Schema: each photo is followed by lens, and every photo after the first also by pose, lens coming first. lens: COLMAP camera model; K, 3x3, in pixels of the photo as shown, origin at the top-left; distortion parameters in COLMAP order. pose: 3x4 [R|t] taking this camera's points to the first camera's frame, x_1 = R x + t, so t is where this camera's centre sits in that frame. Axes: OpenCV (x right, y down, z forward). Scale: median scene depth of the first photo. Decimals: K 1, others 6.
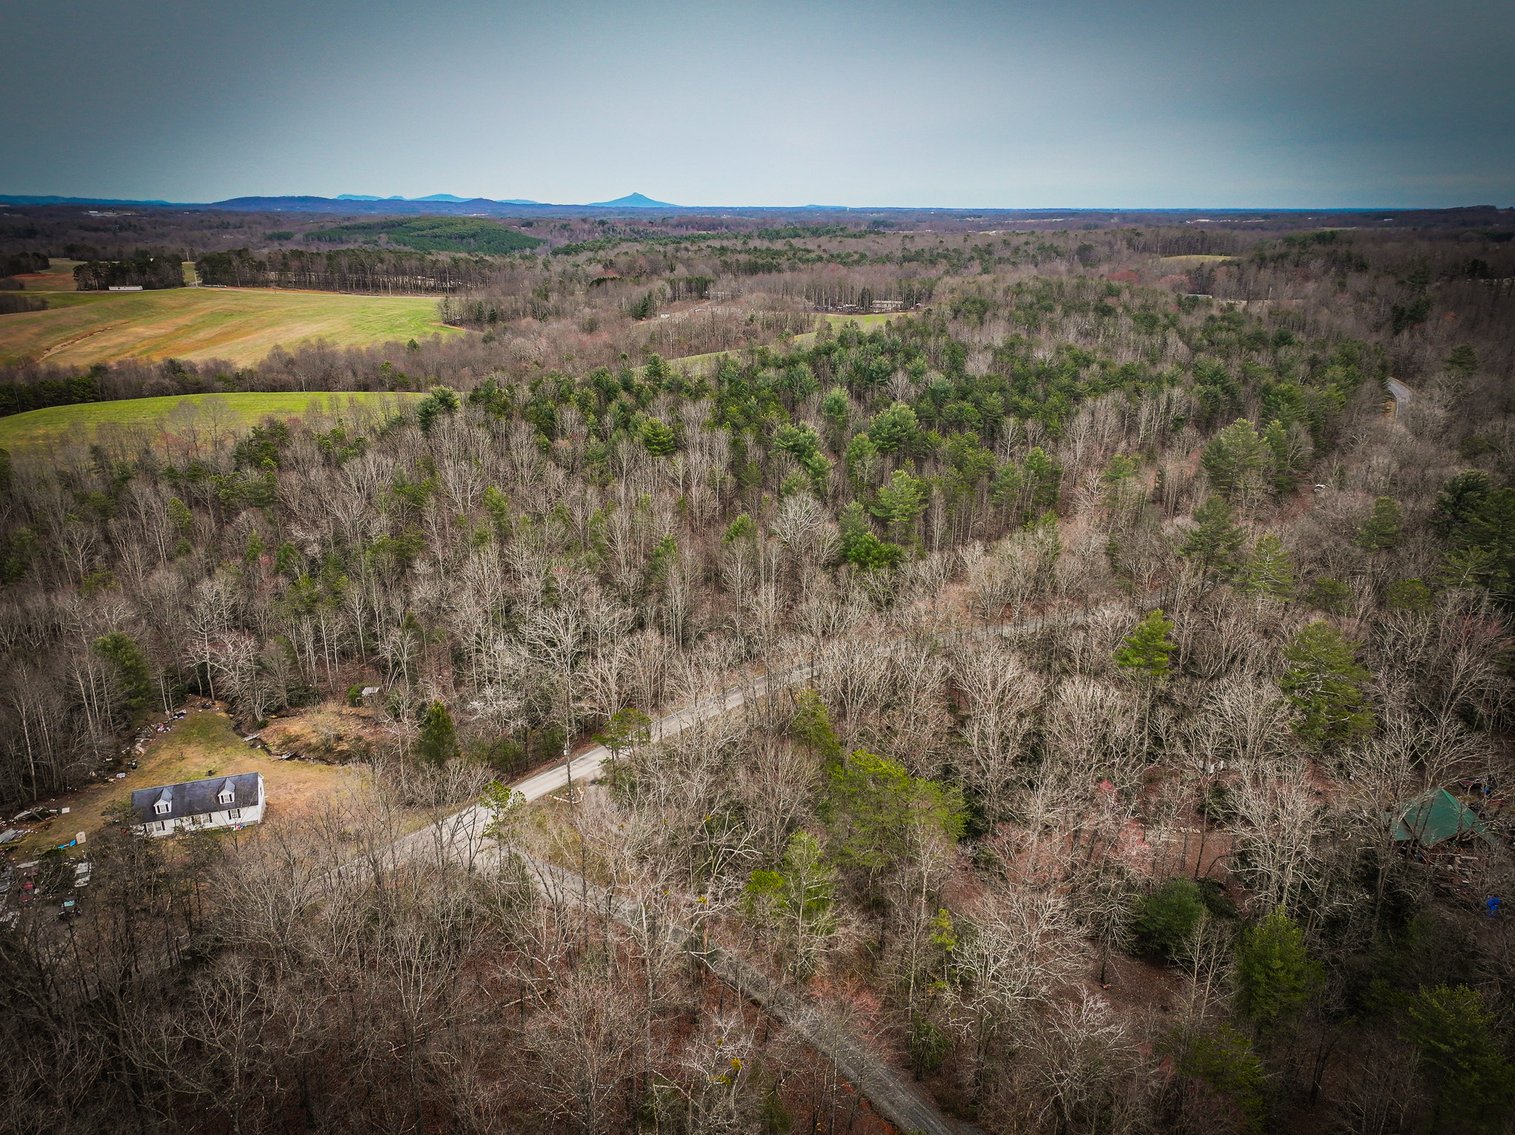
lens RADIAL K [[1044.2, 0, 757.5], [0, 1044.2, 567.5], [0, 0, 1]] dist [0.003748, 0.000739]
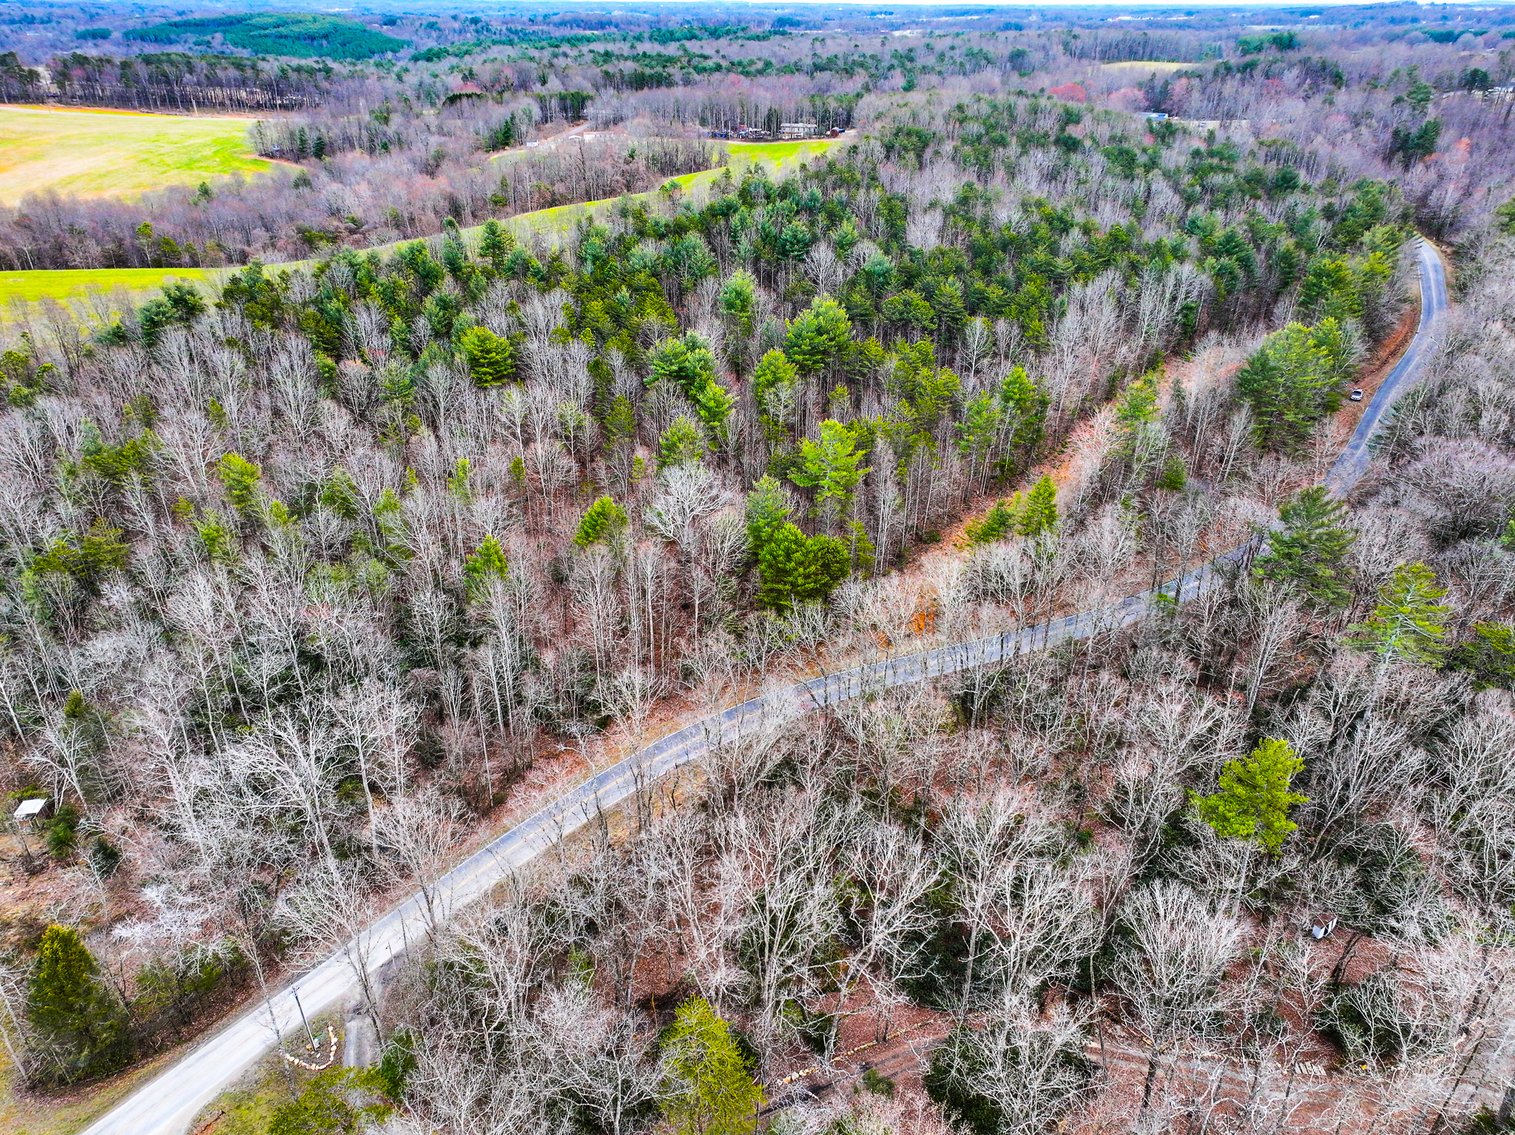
lens RADIAL K [[1036.7, 0, 757.5], [0, 1036.7, 567.5], [0, 0, 1]] dist [-0.010936, 0.028319]
pose [[0.996128, -0.040286, 0.078147, 0.021952], [0.026681, 0.985441, 0.167908, -0.080732], [-0.083774, -0.165173, 0.982700, 0.226522]]
